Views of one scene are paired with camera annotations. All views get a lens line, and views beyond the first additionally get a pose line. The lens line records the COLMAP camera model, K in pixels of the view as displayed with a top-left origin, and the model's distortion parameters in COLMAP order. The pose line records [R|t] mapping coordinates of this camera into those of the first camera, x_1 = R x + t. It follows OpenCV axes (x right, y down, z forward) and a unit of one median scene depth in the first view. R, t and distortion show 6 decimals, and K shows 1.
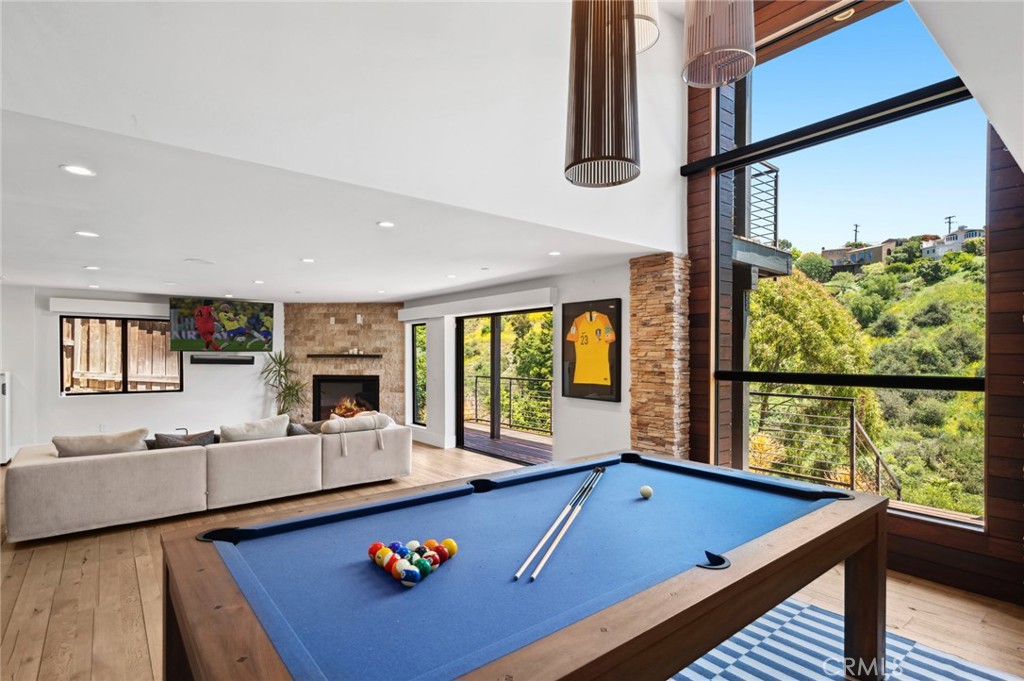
lens RADIAL K [[506.4, 0, 509.9], [0, 506.4, 354.9], [0, 0, 1]] dist [0.012199, -0.000093]
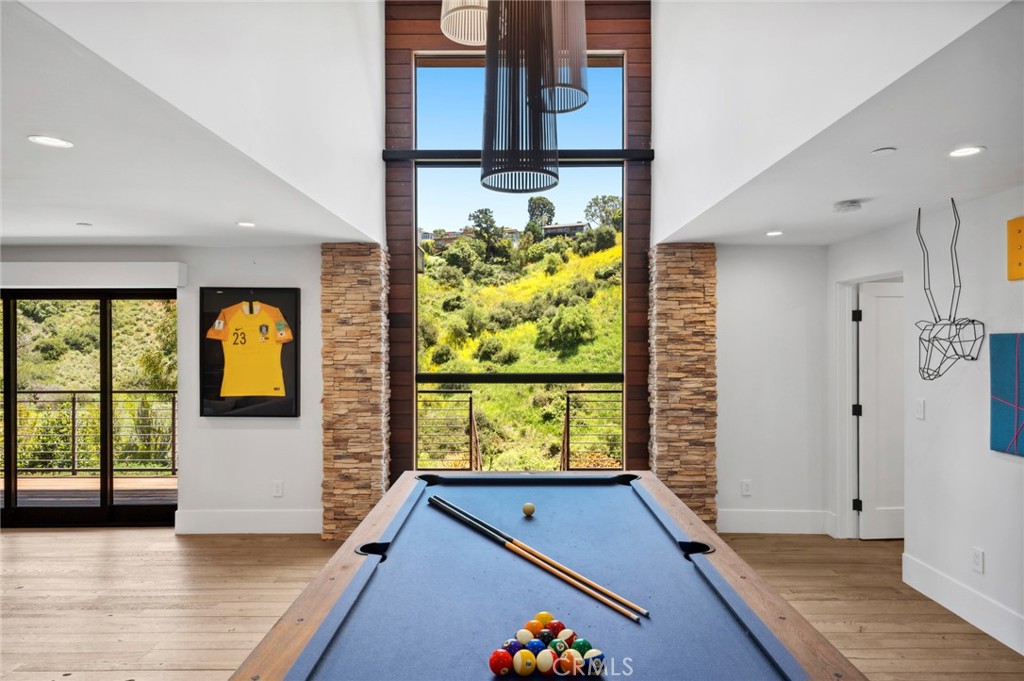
lens RADIAL K [[587.7, 0, 518.4], [0, 587.7, 339.3], [0, 0, 1]] dist [0.013925, 0.000686]
pose [[0.622833, -0.002281, 0.782352, -0.294816], [0.003899, 0.999992, -0.000188, -0.027883], [-0.782345, 0.003168, 0.622837, 0.138565]]
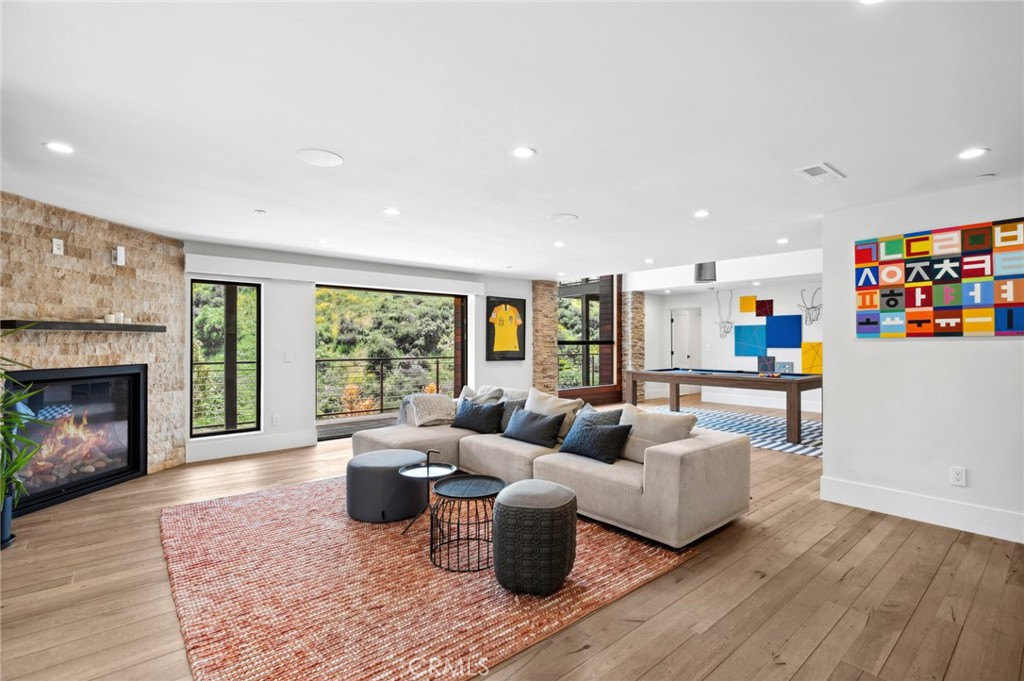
lens RADIAL K [[480.8, 0, 512.0], [0, 480.8, 340.5], [0, 0, 1]] dist [-0.000485, -0.000107]
pose [[-0.034250, -0.001290, 0.999412, -1.372504], [-0.000698, 0.999999, 0.001267, 0.024447], [-0.999413, -0.000654, -0.034251, 1.074229]]
